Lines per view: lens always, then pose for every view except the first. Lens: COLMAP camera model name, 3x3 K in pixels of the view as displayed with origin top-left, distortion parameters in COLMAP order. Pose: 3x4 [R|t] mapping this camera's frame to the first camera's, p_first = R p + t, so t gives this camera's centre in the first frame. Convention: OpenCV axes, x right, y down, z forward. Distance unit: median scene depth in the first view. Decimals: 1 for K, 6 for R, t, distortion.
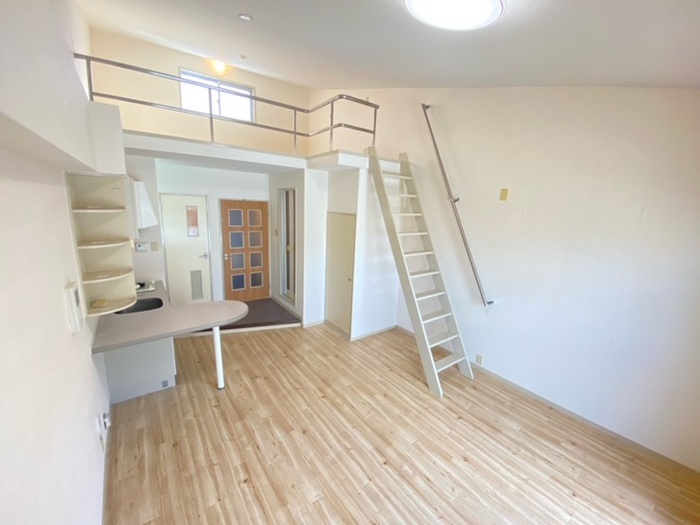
lens RADIAL K [[286.8, 0, 352.4], [0, 286.8, 261.4], [0, 0, 1]] dist [-0.012686, -0.003592]
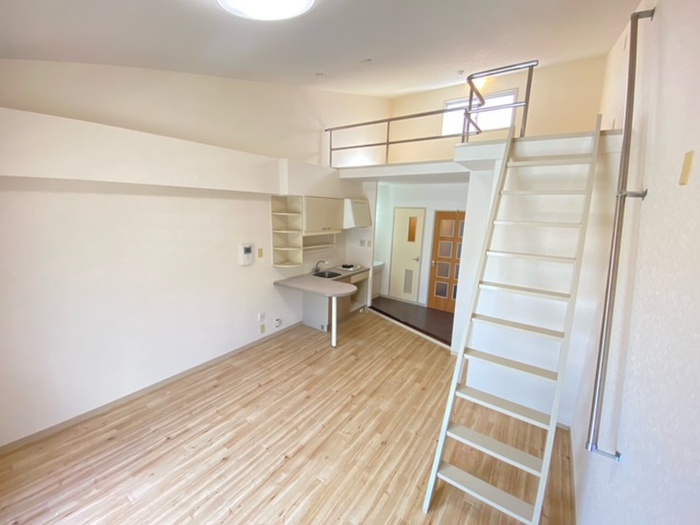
lens RADIAL K [[286.8, 0, 352.0], [0, 286.8, 261.6], [0, 0, 1]] dist [-0.012686, -0.003592]
pose [[0.306822, 0.142631, -0.941019, 0.862931], [-0.205483, 0.975317, 0.080831, -0.083520], [0.929321, 0.168562, 0.328557, 0.634514]]
